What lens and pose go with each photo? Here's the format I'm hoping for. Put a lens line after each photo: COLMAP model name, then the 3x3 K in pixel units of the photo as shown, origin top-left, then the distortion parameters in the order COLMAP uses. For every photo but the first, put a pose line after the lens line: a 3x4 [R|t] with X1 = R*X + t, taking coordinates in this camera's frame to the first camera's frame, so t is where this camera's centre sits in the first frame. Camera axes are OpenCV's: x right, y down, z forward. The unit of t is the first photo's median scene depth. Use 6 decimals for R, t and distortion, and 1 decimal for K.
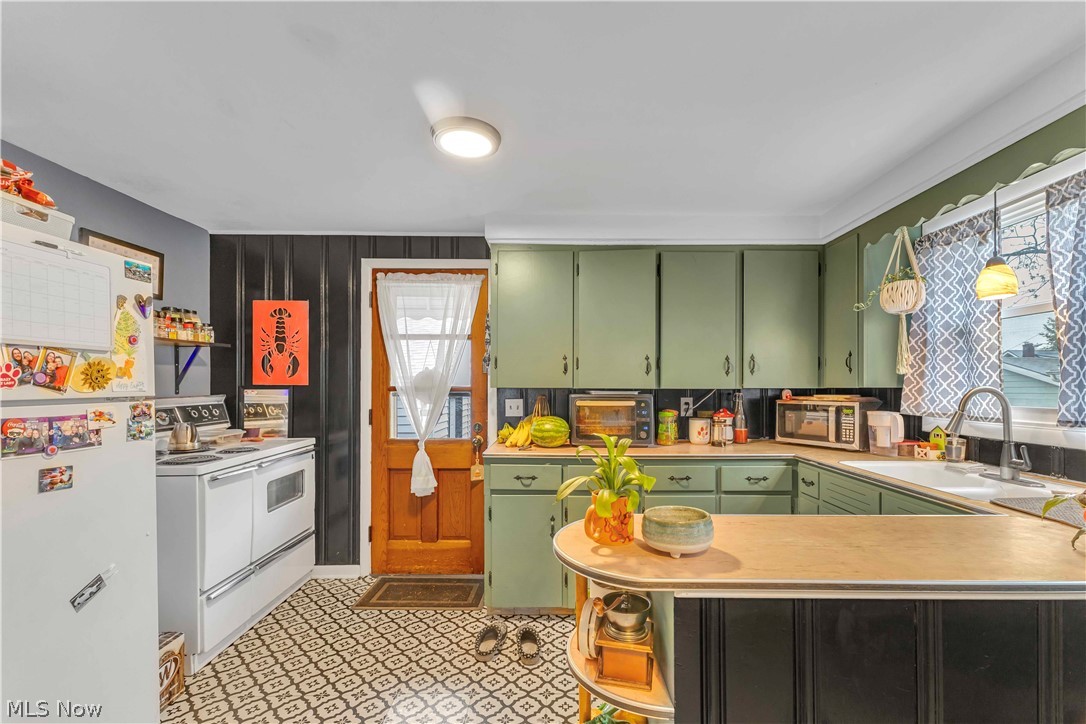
lens RADIAL K [[468.1, 0, 552.4], [0, 468.1, 385.0], [0, 0, 1]] dist [0.007050, 0.000913]
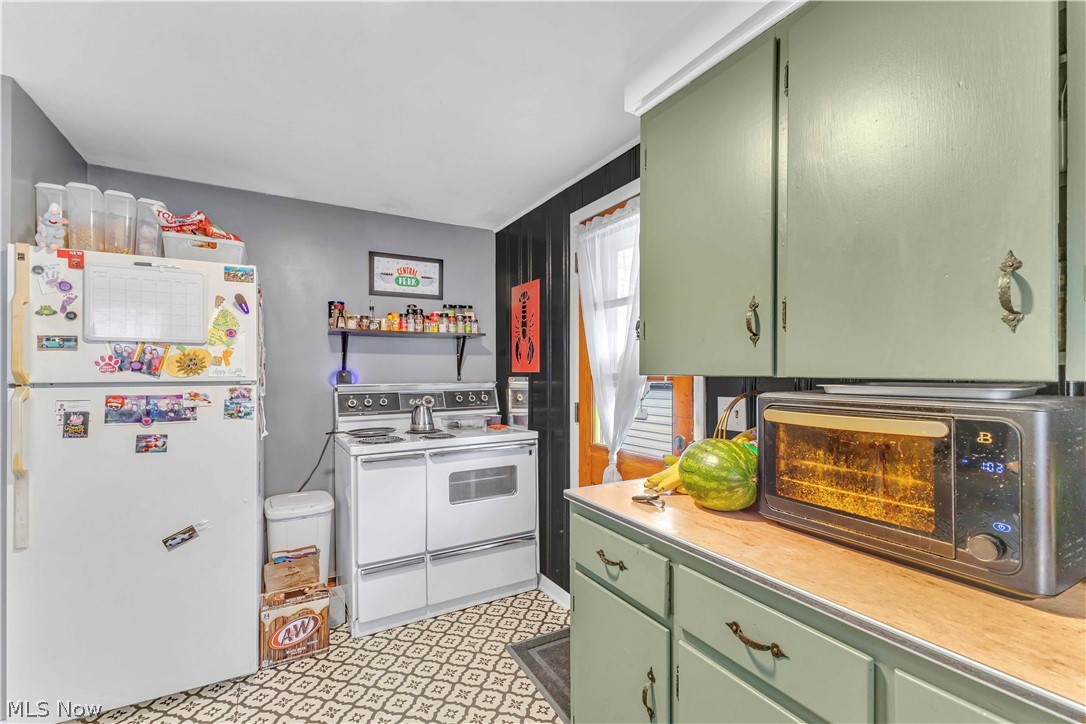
lens RADIAL K [[468.1, 0, 542.9], [0, 468.1, 373.3], [0, 0, 1]] dist [0.007050, 0.000913]
pose [[0.501569, -0.001996, -0.865115, 0.535378], [0.000512, 0.999998, -0.002011, 0.008053], [0.865118, 0.000566, 0.501569, 1.132381]]
